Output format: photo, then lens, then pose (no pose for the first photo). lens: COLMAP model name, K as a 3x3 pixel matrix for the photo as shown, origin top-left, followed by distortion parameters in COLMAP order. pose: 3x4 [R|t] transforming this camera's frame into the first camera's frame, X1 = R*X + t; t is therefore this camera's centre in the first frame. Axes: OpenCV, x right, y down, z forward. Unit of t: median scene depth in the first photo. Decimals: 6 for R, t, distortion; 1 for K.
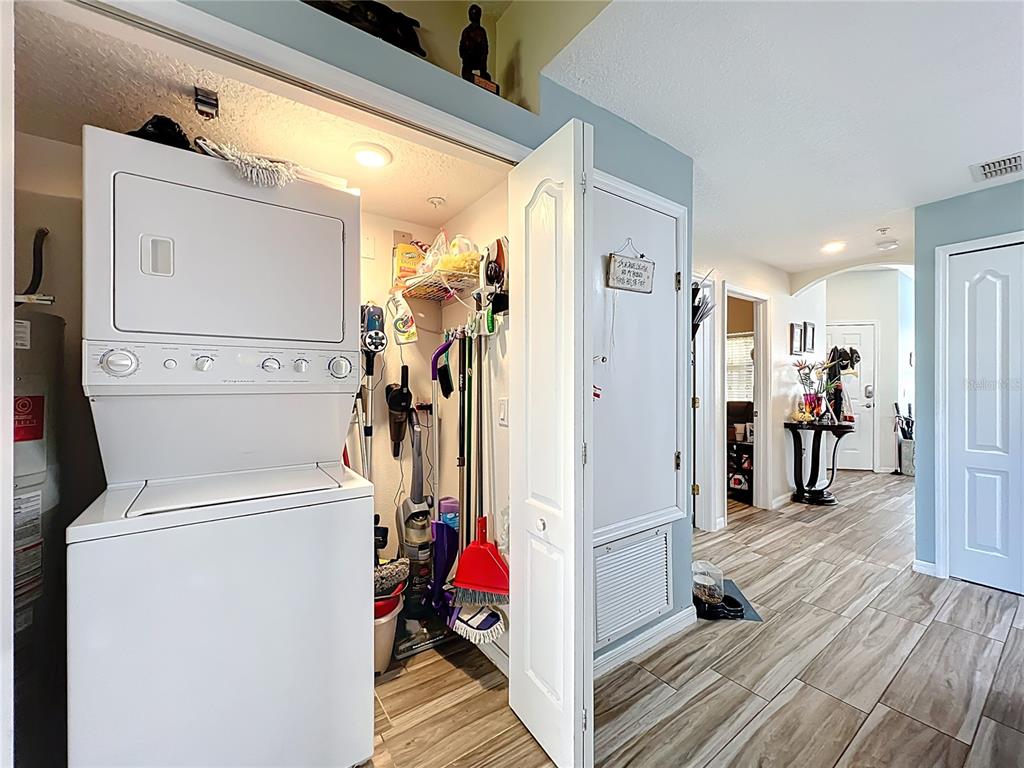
lens RADIAL K [[413.1, 0, 512.5], [0, 413.1, 382.0], [0, 0, 1]] dist [-0.003685, 0.000750]
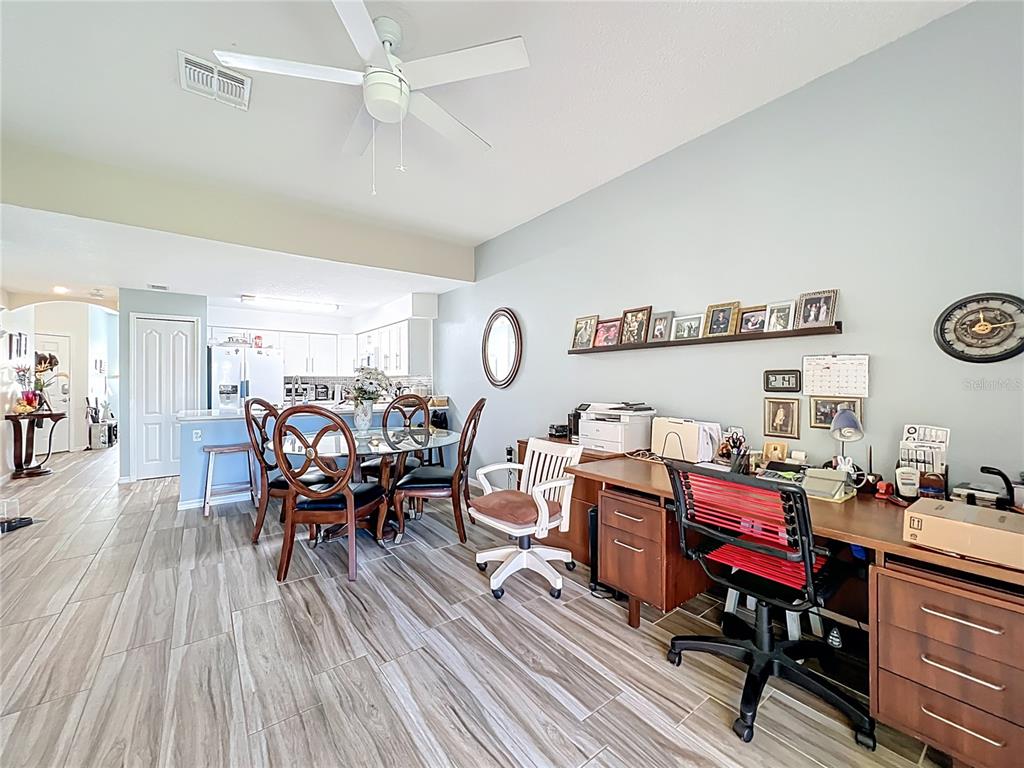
lens RADIAL K [[413.1, 0, 507.4], [0, 413.1, 380.8], [0, 0, 1]] dist [-0.003685, 0.000750]
pose [[-0.020851, 0.000813, 0.999782, -0.569531], [0.000621, 0.999999, -0.000800, -0.001191], [-0.999782, 0.000604, -0.020851, -0.441701]]
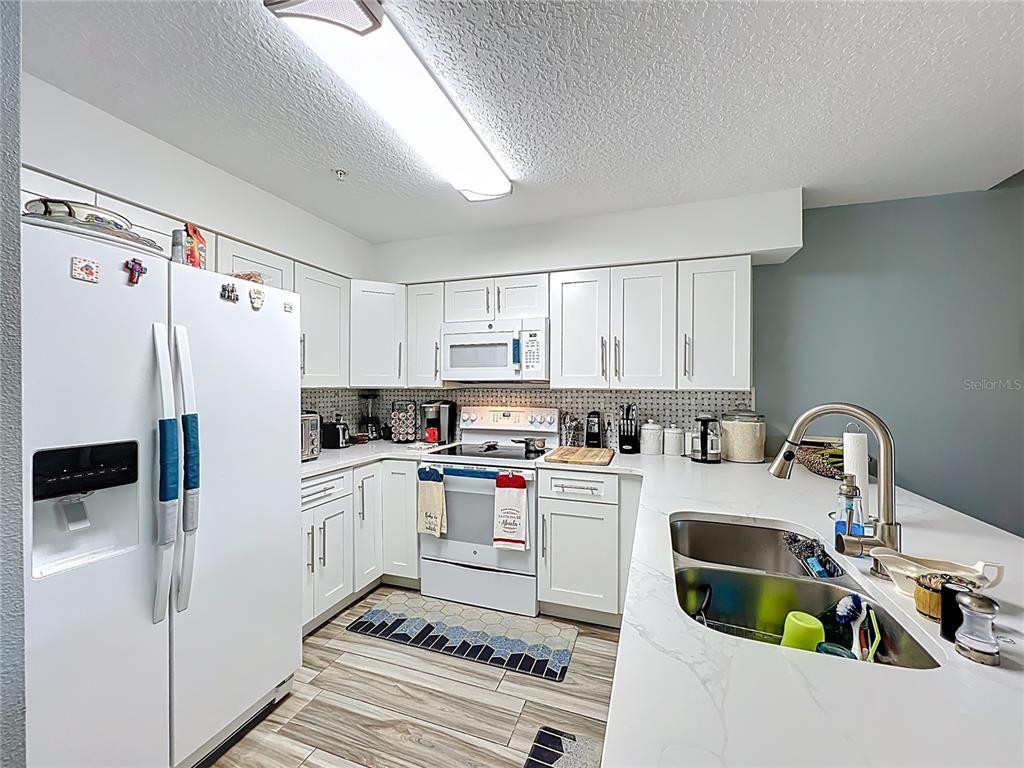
lens RADIAL K [[413.1, 0, 510.7], [0, 413.1, 385.0], [0, 0, 1]] dist [-0.003685, 0.000750]
pose [[-0.569900, -0.005616, 0.821695, 0.469772], [-0.005344, 0.999981, 0.003127, -0.028289], [-0.821697, -0.002609, -0.569919, 0.393021]]
